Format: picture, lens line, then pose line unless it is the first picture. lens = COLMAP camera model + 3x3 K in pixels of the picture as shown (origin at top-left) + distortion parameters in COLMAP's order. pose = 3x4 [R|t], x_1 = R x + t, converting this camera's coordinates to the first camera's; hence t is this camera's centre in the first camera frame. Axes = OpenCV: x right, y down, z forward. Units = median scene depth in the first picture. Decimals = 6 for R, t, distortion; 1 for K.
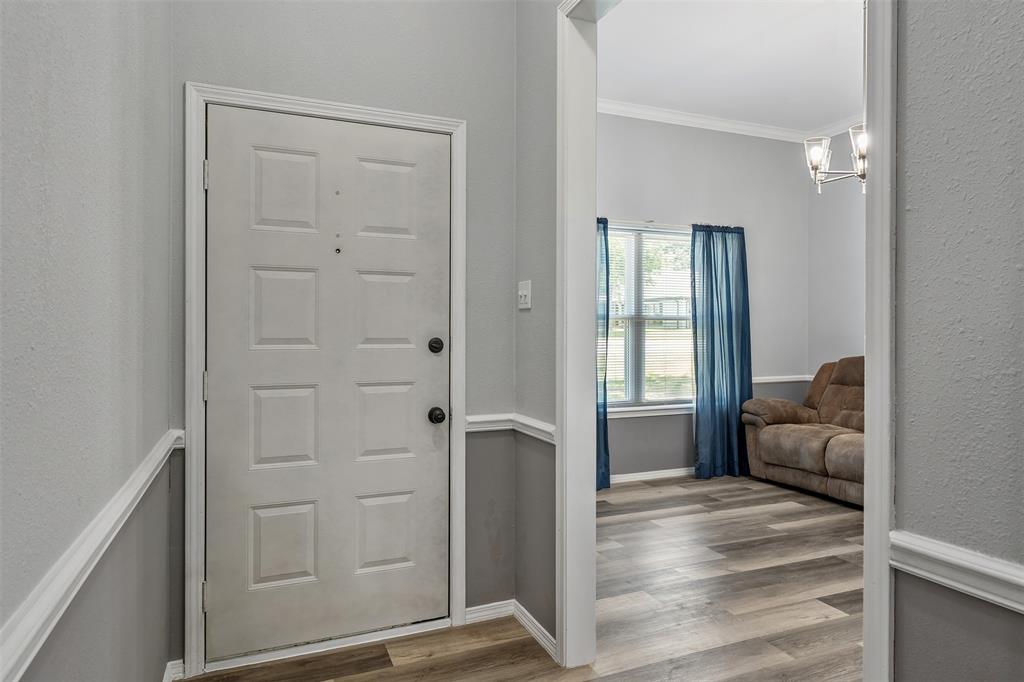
lens RADIAL K [[616.3, 0, 516.9], [0, 616.3, 330.1], [0, 0, 1]] dist [0.000717, 0.001522]
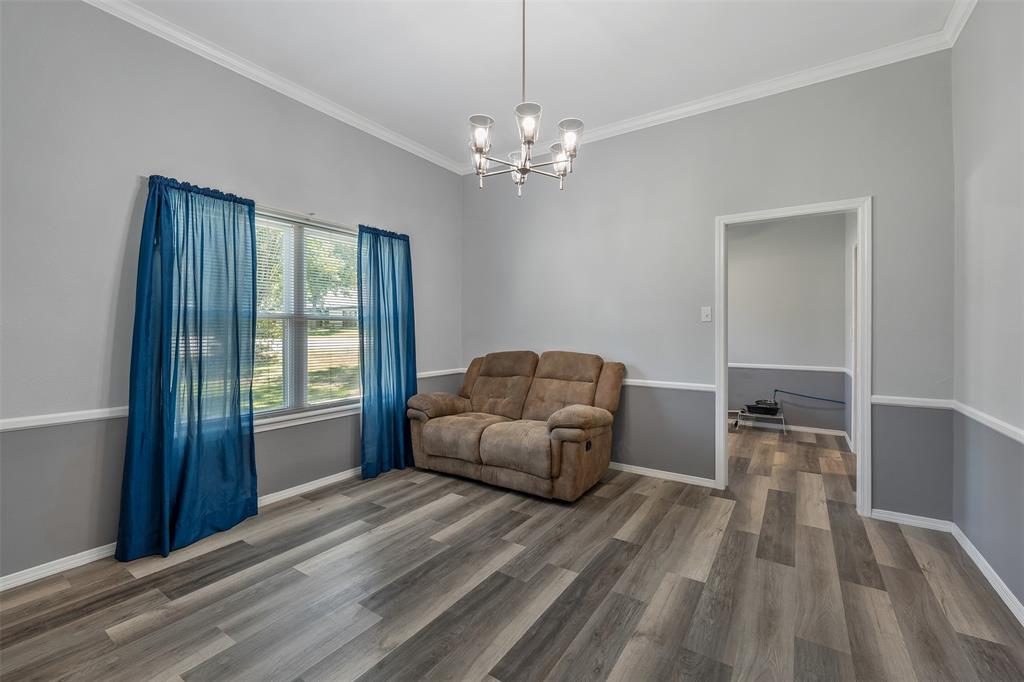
lens RADIAL K [[421.6, 0, 512.0], [0, 421.6, 341.0], [0, 0, 1]] dist [-0.000643, -0.000086]
pose [[0.836775, -0.012205, 0.547411, 0.122088], [-0.002600, 0.999652, 0.026262, -0.001518], [-0.547540, -0.023399, 0.836452, 0.301648]]
